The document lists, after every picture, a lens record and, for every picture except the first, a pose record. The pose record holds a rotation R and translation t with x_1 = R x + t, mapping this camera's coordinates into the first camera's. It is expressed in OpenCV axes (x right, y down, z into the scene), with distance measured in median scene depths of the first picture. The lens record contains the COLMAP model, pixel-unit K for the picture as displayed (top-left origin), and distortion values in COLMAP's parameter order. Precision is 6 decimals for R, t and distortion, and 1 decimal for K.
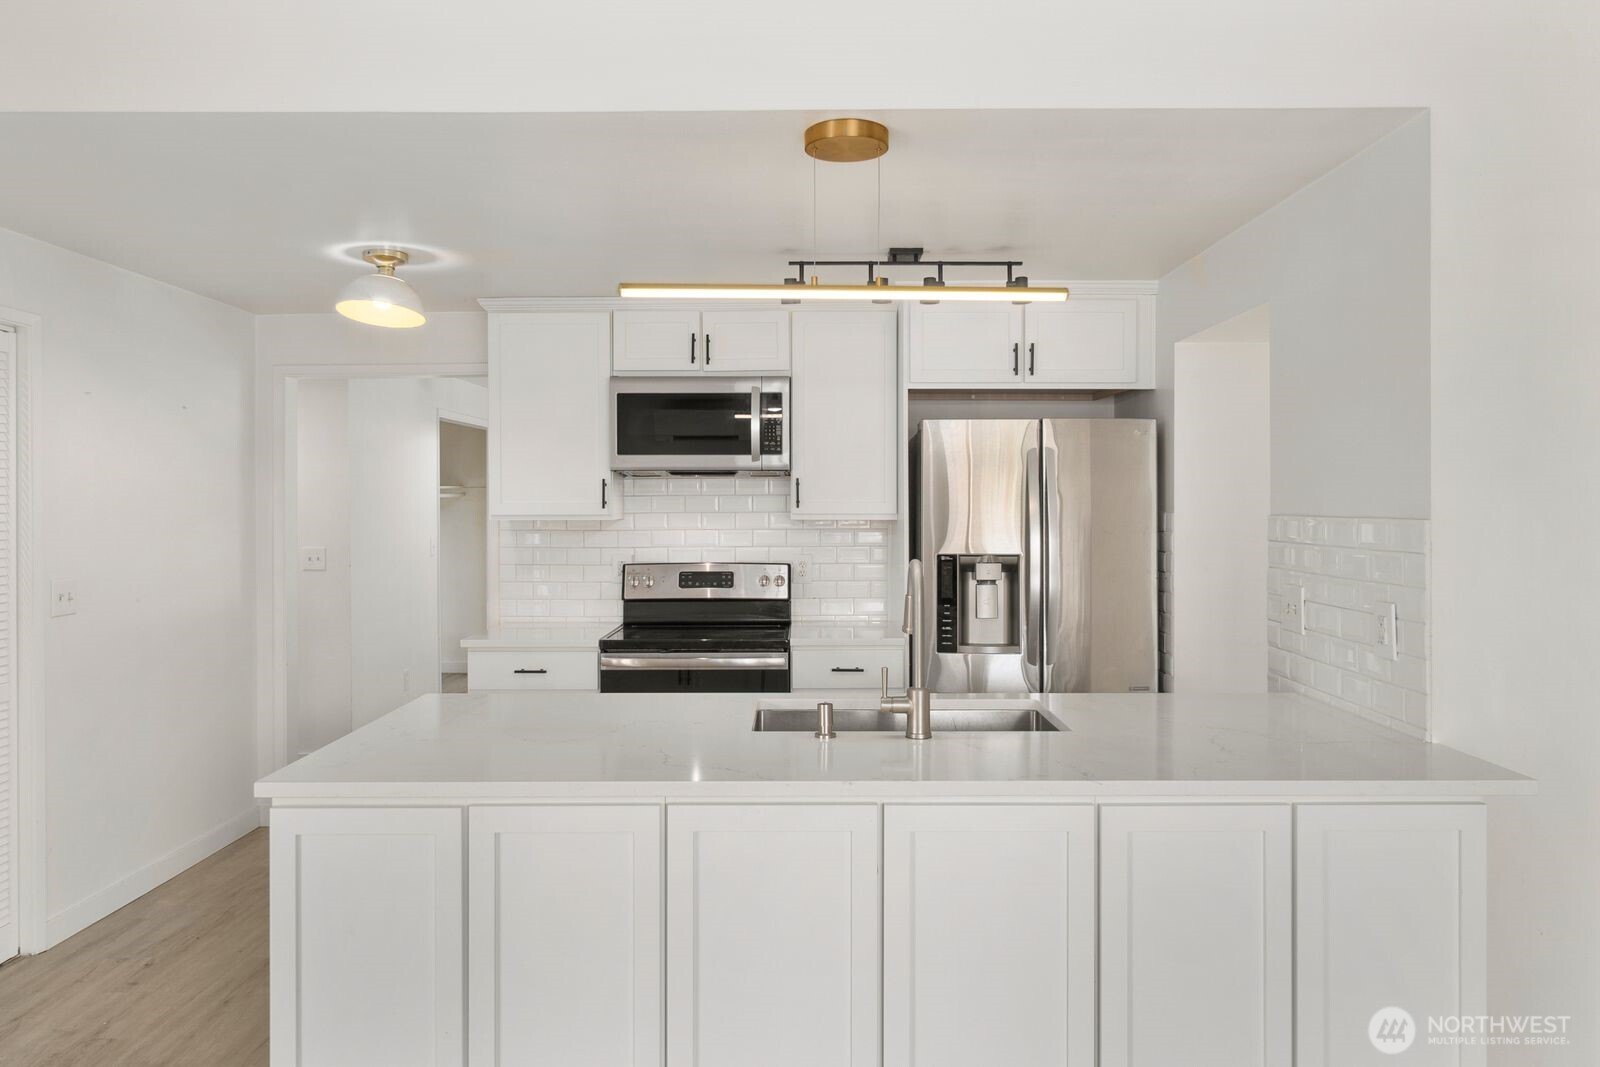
lens RADIAL K [[1110.2, 0, 793.2], [0, 1110.2, 509.4], [0, 0, 1]] dist [0.001124, -0.003410]
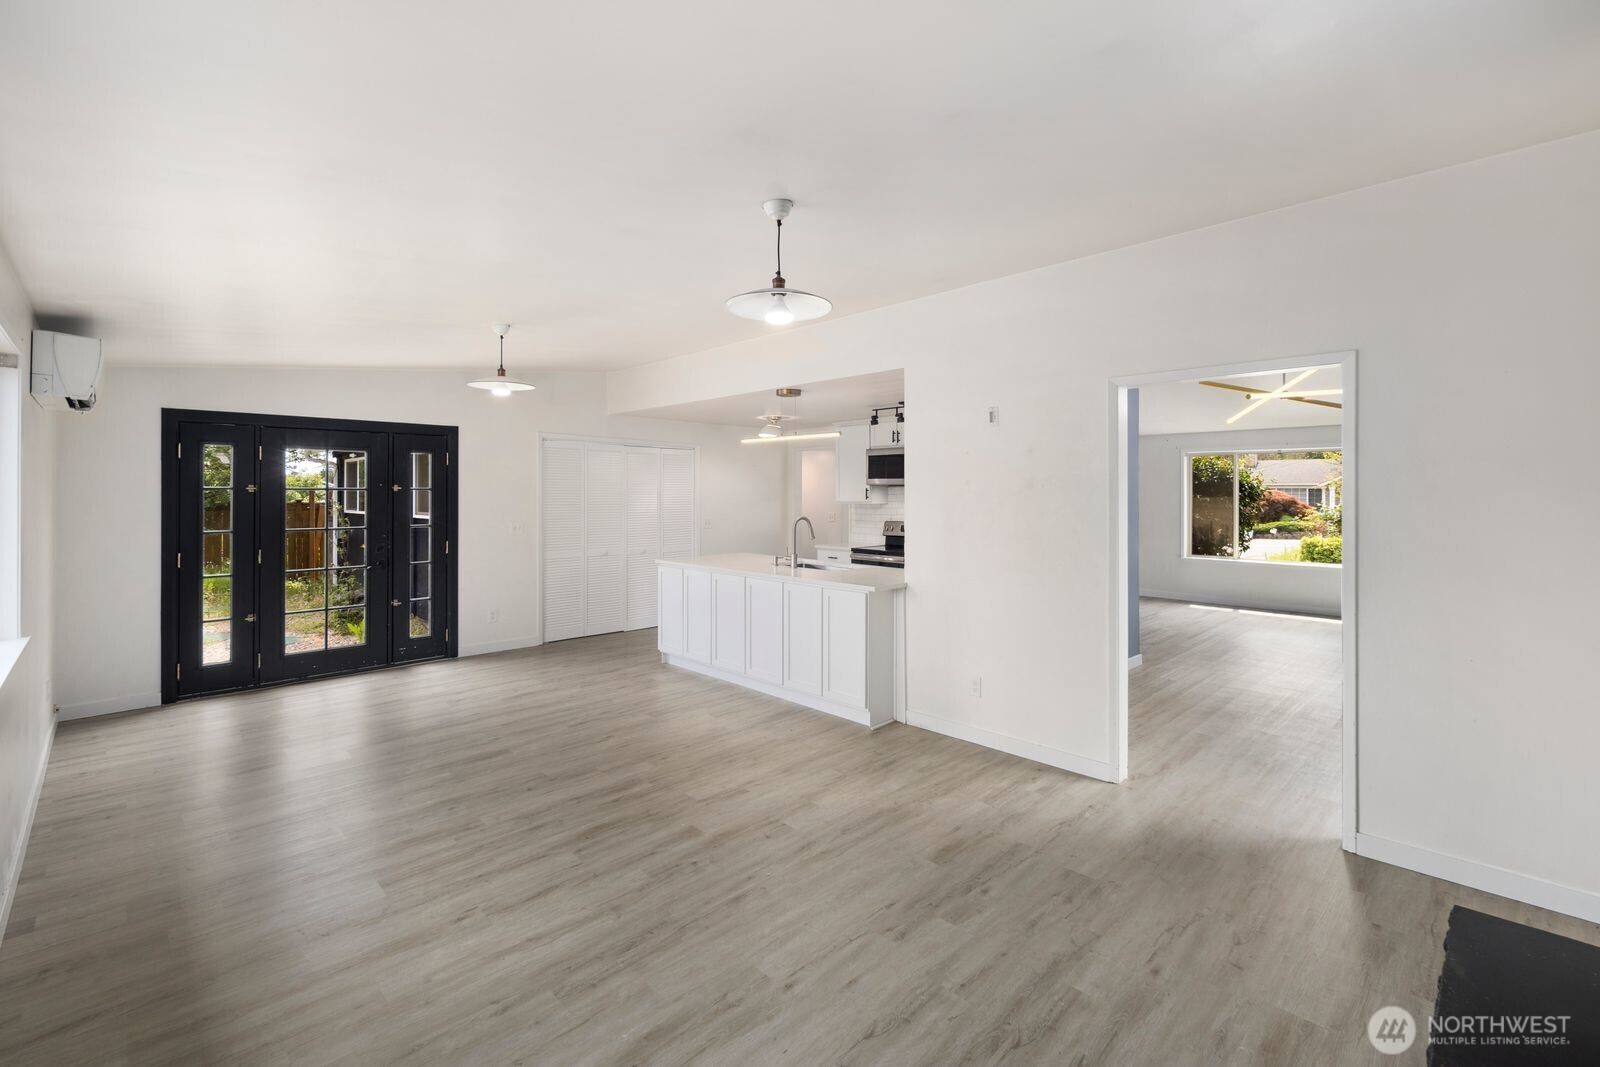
lens RADIAL K [[696.5, 0, 810.2], [0, 696.5, 491.0], [0, 0, 1]] dist [0.008182, -0.003456]
pose [[0.703873, 0.002812, -0.710320, 0.964032], [-0.007269, 0.999968, -0.003245, -0.015184], [0.710289, 0.007448, 0.703871, -0.273610]]
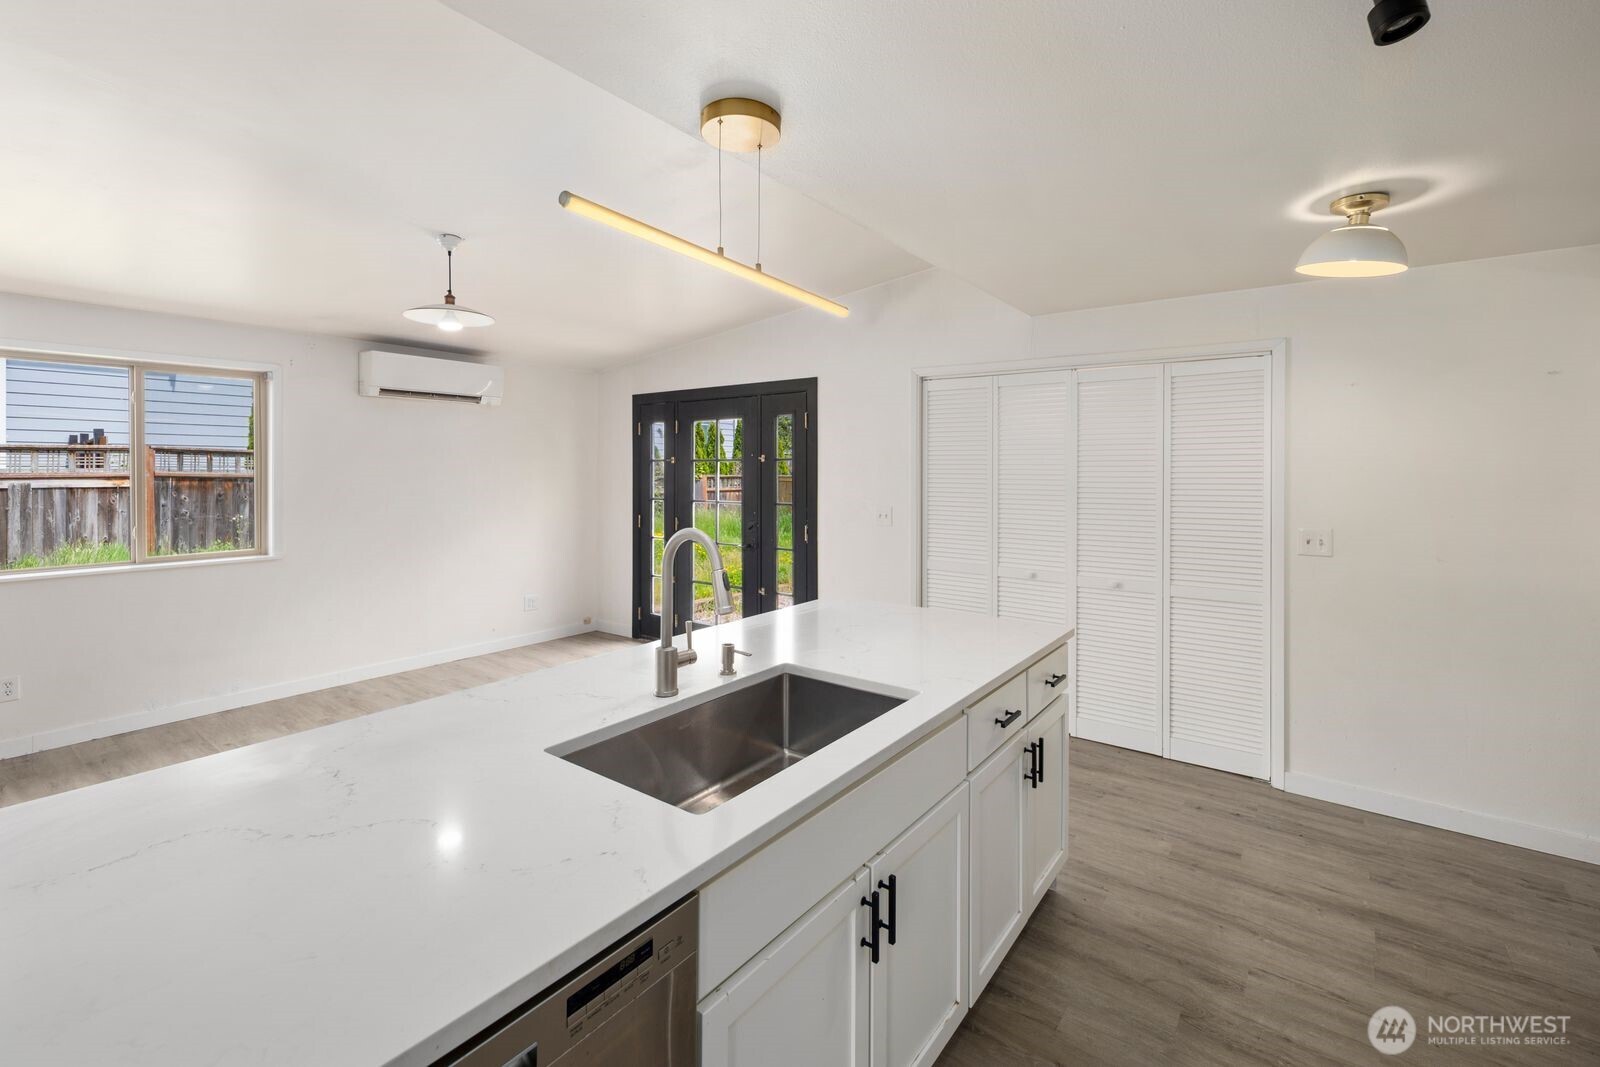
lens RADIAL K [[696.5, 0, 799.7], [0, 696.5, 473.1], [0, 0, 1]] dist [0.008182, -0.003456]
pose [[-0.600243, 0.003820, -0.799809, 0.328602], [-0.006614, 0.999931, 0.009740, -0.006515], [0.799790, 0.011137, -0.600176, 0.858315]]
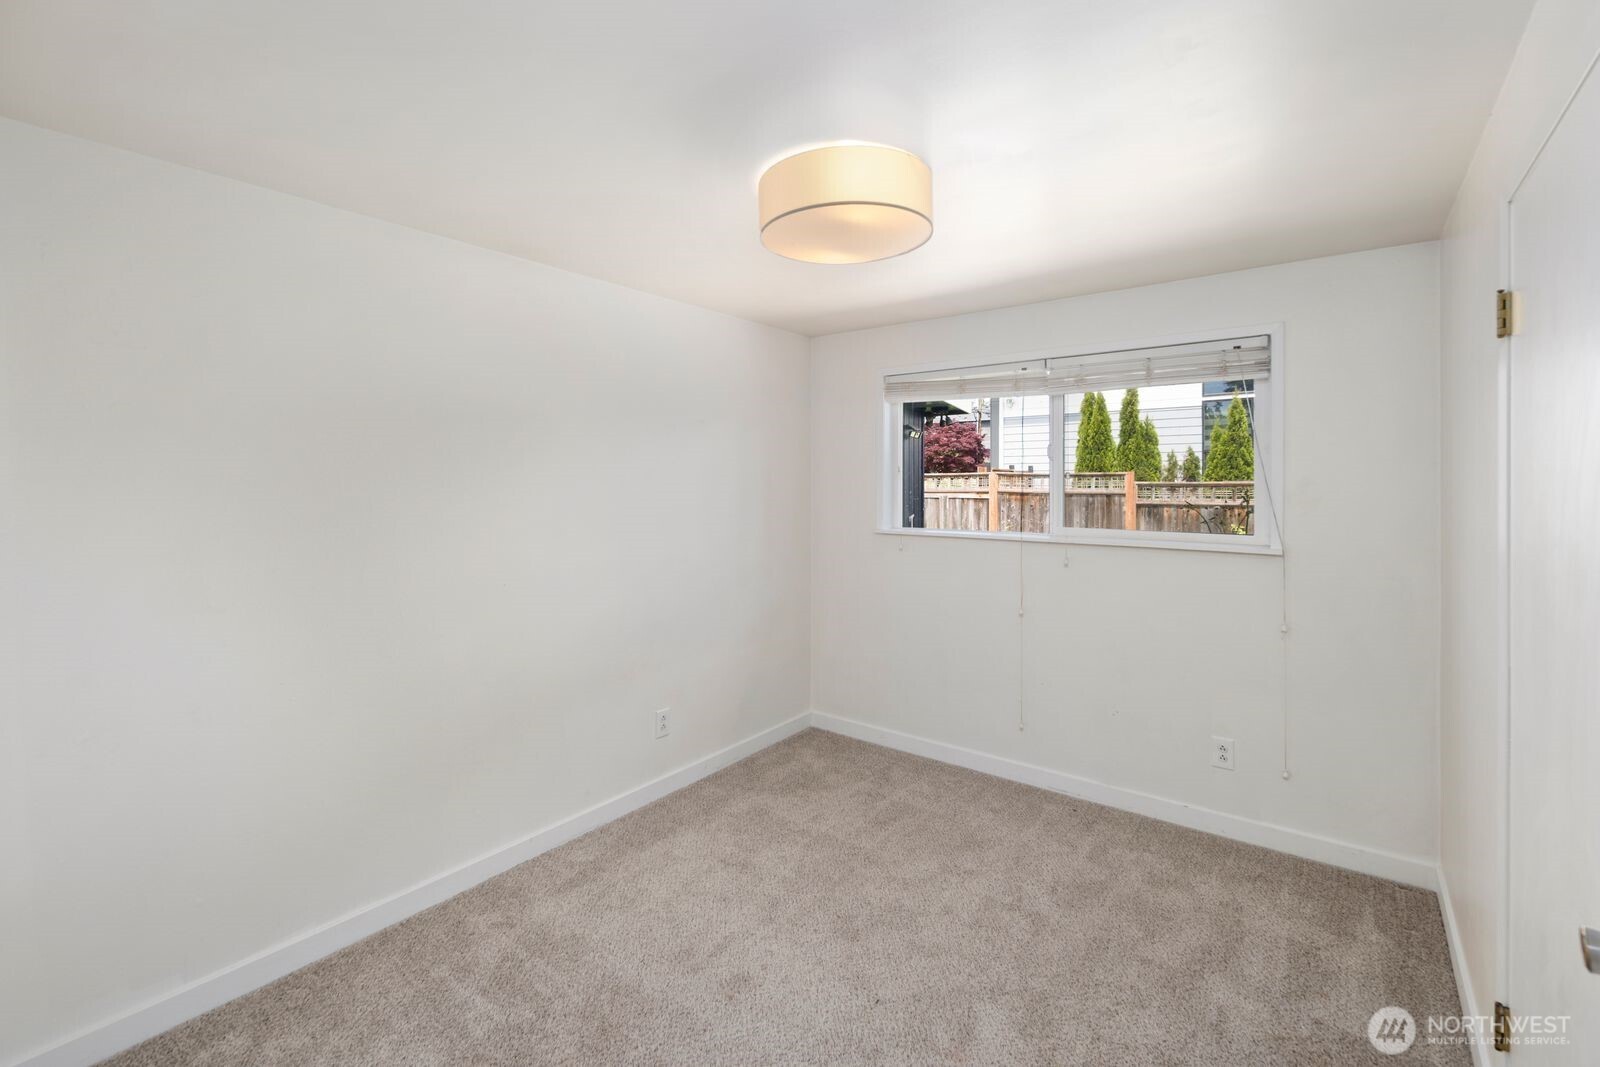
lens RADIAL K [[696.5, 0, 814.4], [0, 696.5, 490.0], [0, 0, 1]] dist [0.008182, -0.003456]
pose [[-0.797371, -0.002988, 0.603482, -1.430789], [-0.001718, 0.999995, 0.002681, 0.020832], [-0.603487, 0.001101, -0.797372, 1.112689]]
